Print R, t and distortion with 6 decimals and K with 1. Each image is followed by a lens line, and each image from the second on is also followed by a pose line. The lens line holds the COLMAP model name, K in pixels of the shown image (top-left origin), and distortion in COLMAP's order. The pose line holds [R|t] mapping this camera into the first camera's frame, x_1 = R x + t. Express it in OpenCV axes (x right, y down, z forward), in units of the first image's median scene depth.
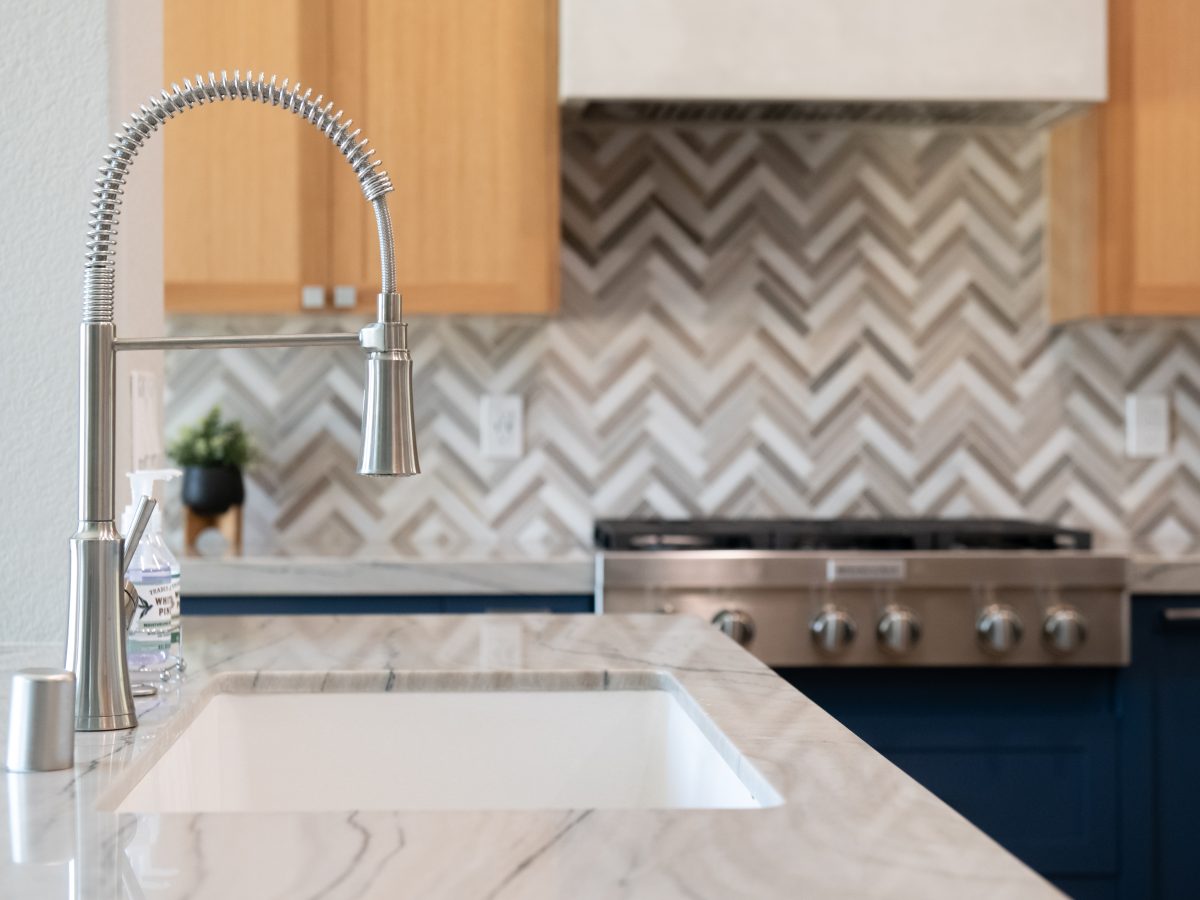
lens RADIAL K [[2301.1, 0, 548.9], [0, 2301.1, 453.7], [0, 0, 1]] dist [0.070208, 0.000000]
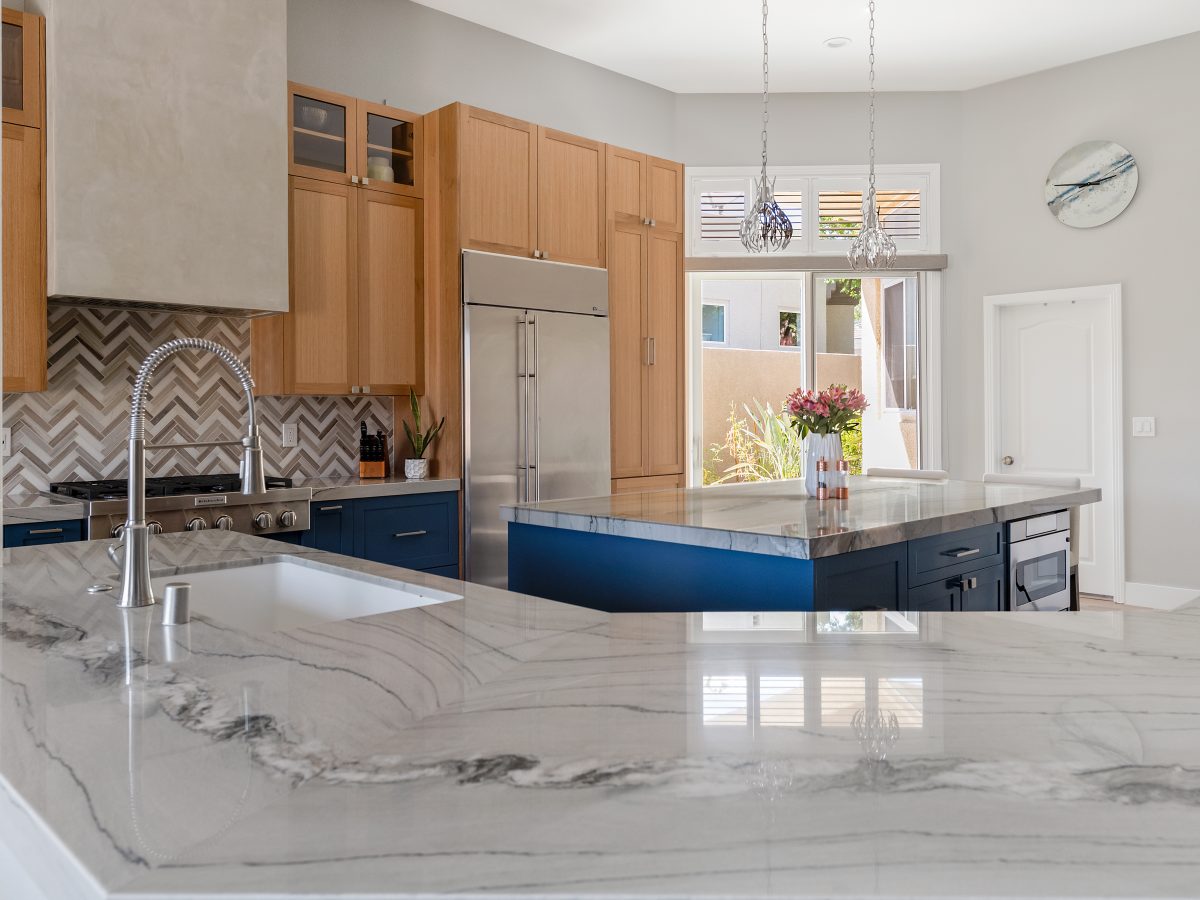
lens RADIAL K [[958.3, 0, 597.2], [0, 958.3, 404.3], [0, 0, 1]] dist [0.028008, -0.011933]
pose [[0.749846, 0.001748, 0.661610, -0.196306], [0.009542, 0.999864, -0.013457, -0.029121], [-0.661544, 0.016404, 0.749727, -0.035745]]
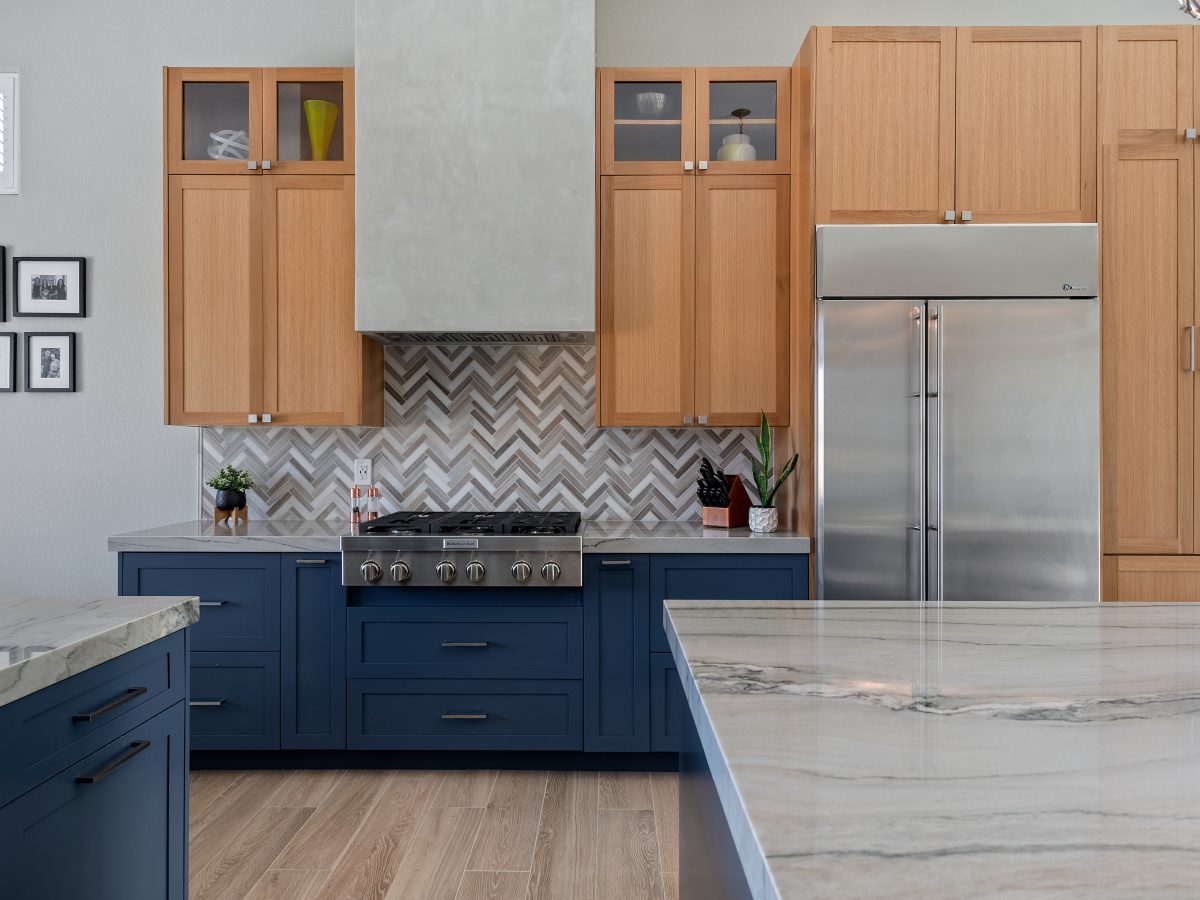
lens RADIAL K [[765.6, 0, 597.9], [0, 765.6, 446.4], [0, 0, 1]] dist [0.019894, -0.012768]
pose [[0.998270, 0.001325, -0.058786, 0.263849], [-0.001917, 0.999948, -0.010024, -0.030344], [0.058769, 0.010120, 0.998220, 0.231069]]
